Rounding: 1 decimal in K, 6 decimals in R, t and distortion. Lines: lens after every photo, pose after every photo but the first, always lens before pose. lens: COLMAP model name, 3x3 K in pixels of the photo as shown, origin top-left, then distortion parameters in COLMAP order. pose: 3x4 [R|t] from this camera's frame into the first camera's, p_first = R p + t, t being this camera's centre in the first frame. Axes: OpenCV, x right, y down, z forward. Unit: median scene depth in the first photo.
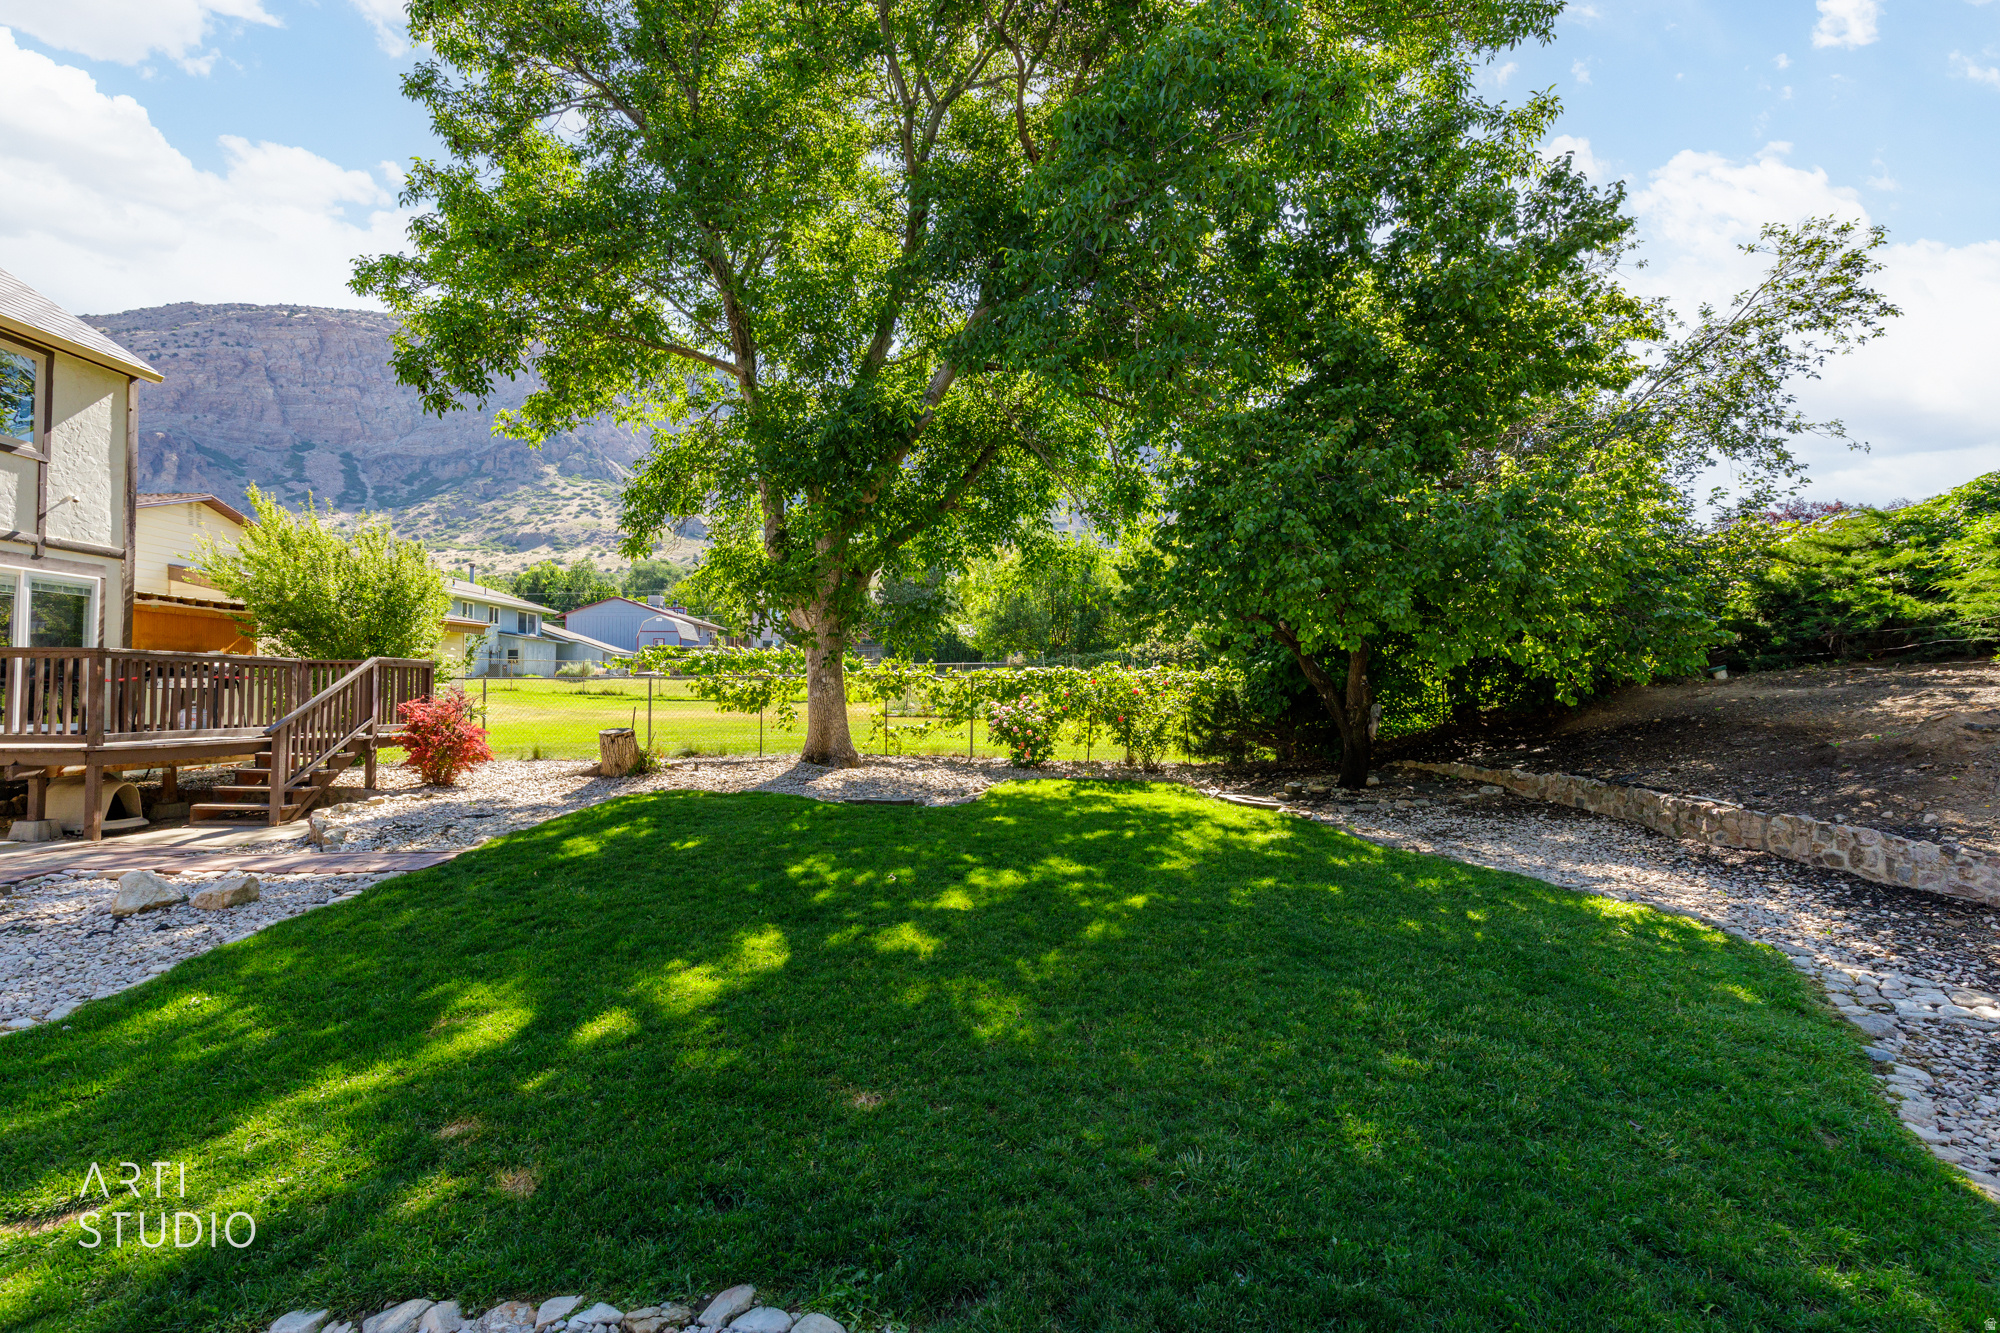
lens RADIAL K [[891.1, 0, 1001.2], [0, 891.1, 672.3], [0, 0, 1]] dist [0.001072, -0.000333]
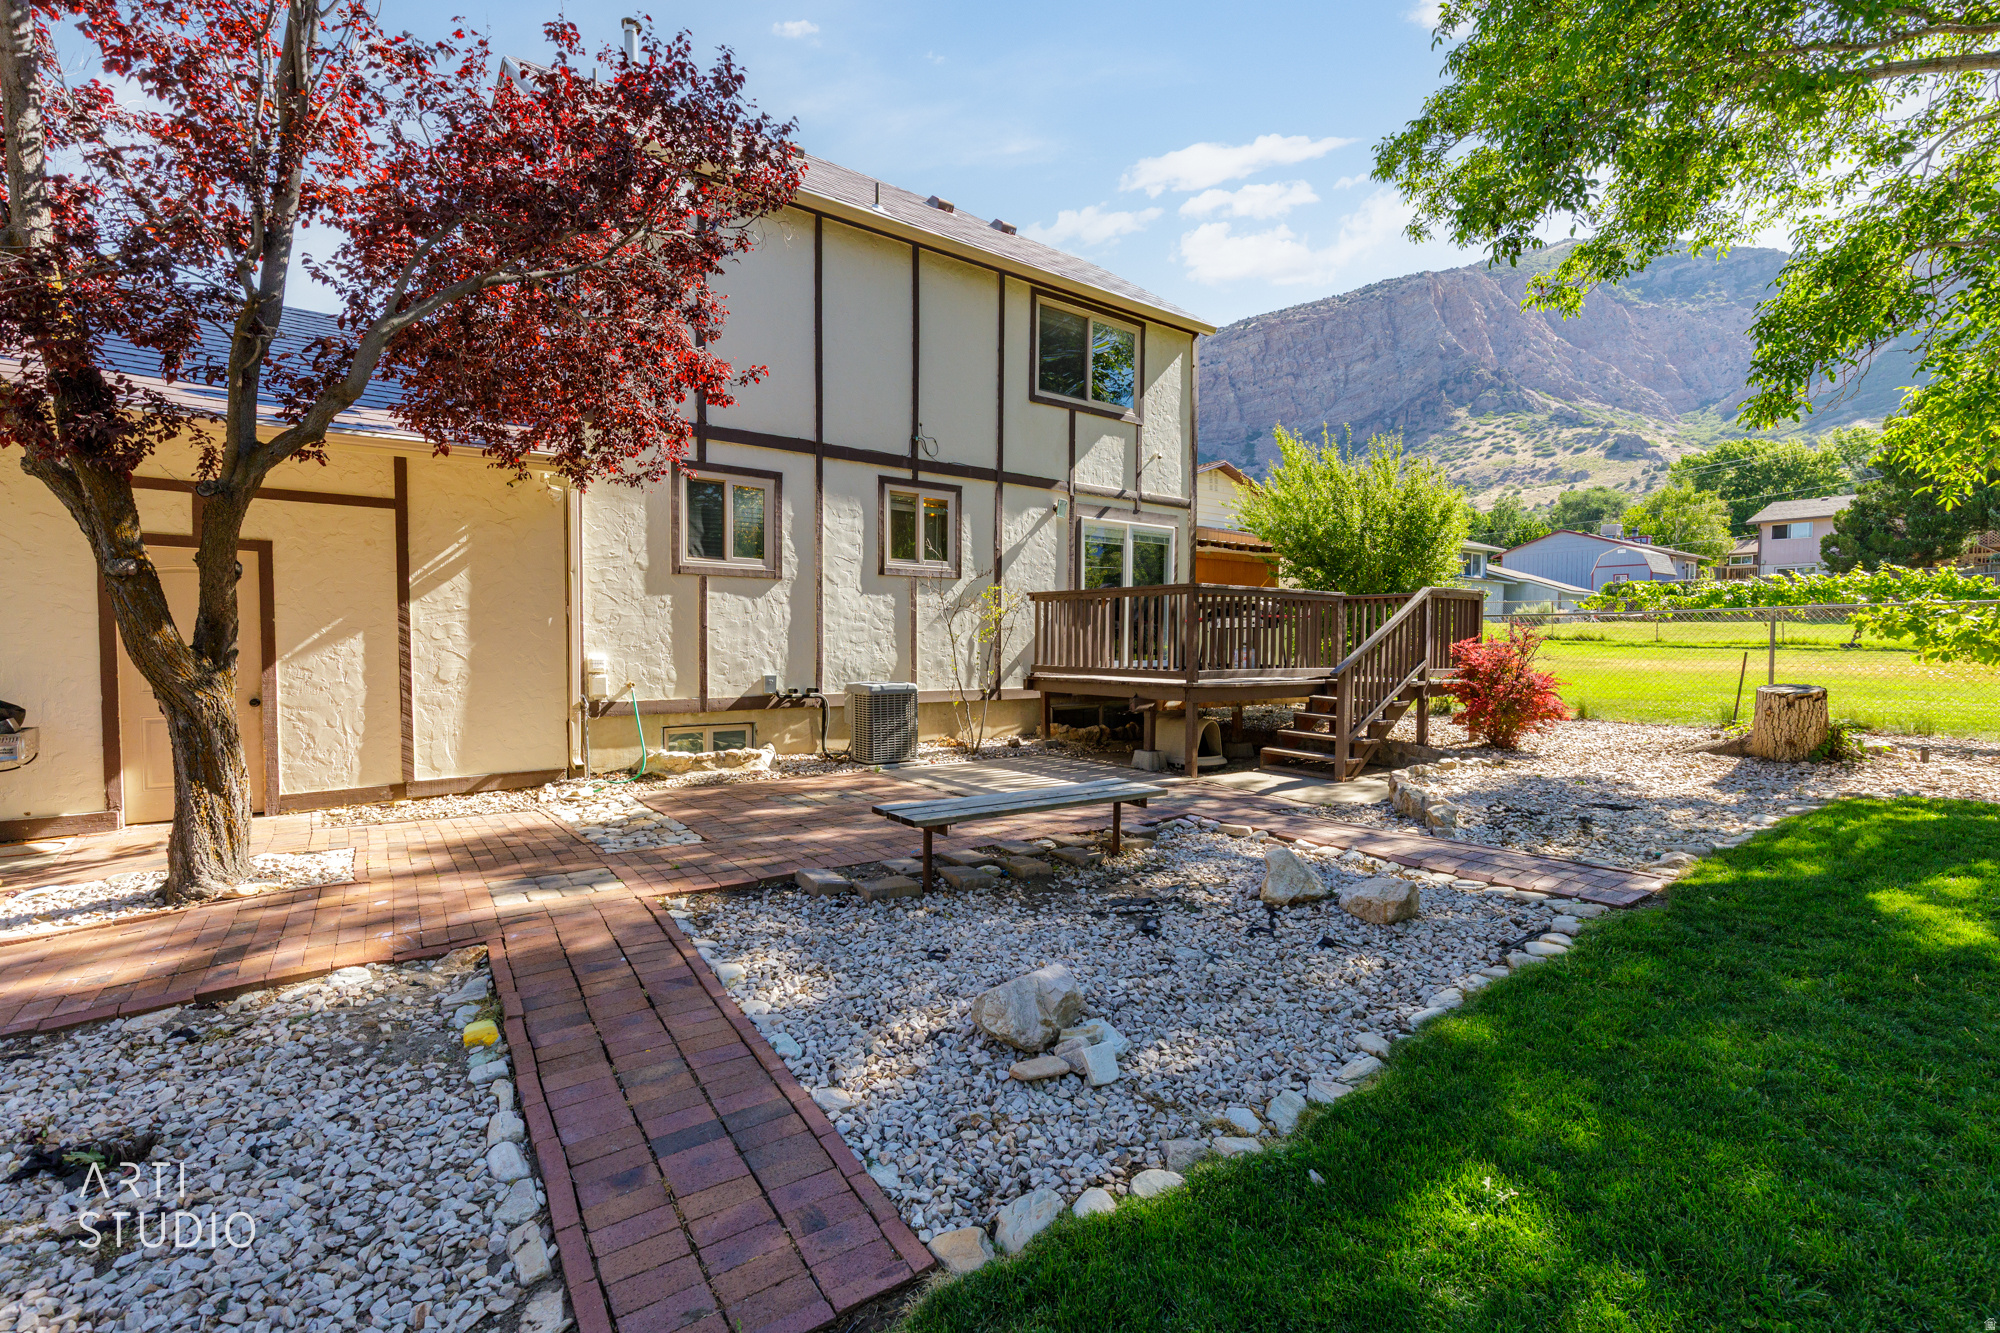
lens RADIAL K [[918.2, 0, 996.3], [0, 918.2, 656.6], [0, 0, 1]] dist [0.001743, -0.000435]
pose [[0.585792, 0.016671, -0.810290, -0.241984], [0.016668, 0.999329, 0.032610, 0.012813], [0.810290, -0.032609, 0.585121, 0.172472]]
